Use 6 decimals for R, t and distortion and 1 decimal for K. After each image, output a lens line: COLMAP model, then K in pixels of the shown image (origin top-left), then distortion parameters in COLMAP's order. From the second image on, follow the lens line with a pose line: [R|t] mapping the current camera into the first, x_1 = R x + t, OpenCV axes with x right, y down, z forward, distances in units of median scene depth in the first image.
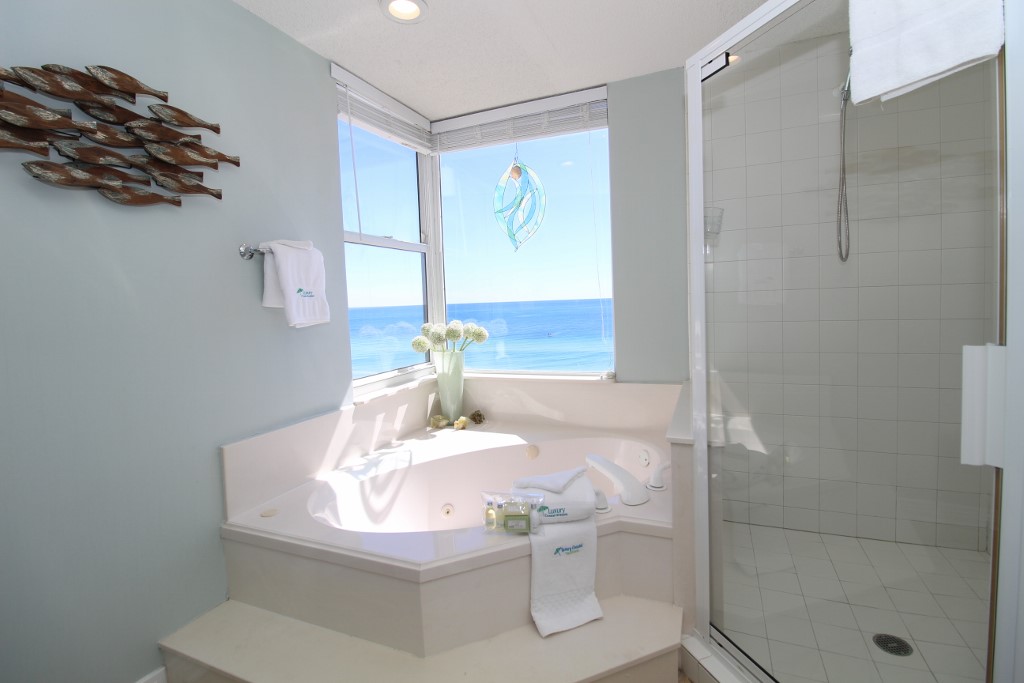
lens RADIAL K [[476.6, 0, 510.6], [0, 476.6, 334.3], [0, 0, 1]] dist [-0.012045, -0.004762]
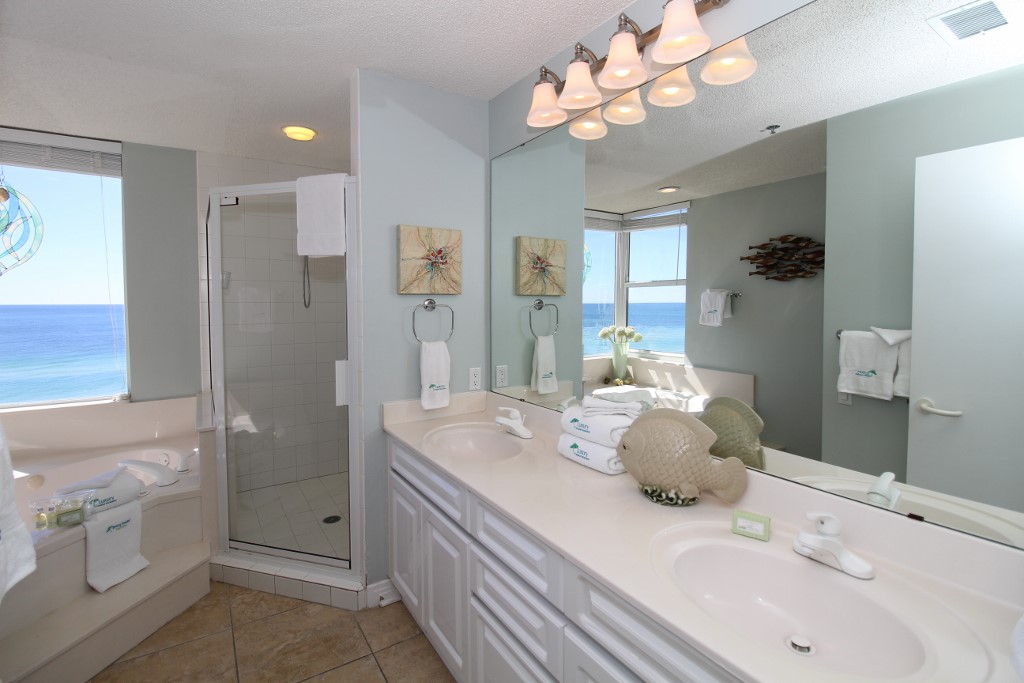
lens RADIAL K [[476.6, 0, 506.2], [0, 476.6, 314.8], [0, 0, 1]] dist [-0.012045, -0.004762]
pose [[0.562204, 0.016903, 0.826826, -0.344992], [0.037989, 0.998208, -0.046238, -0.035720], [-0.826126, 0.057405, 0.560554, -0.633344]]
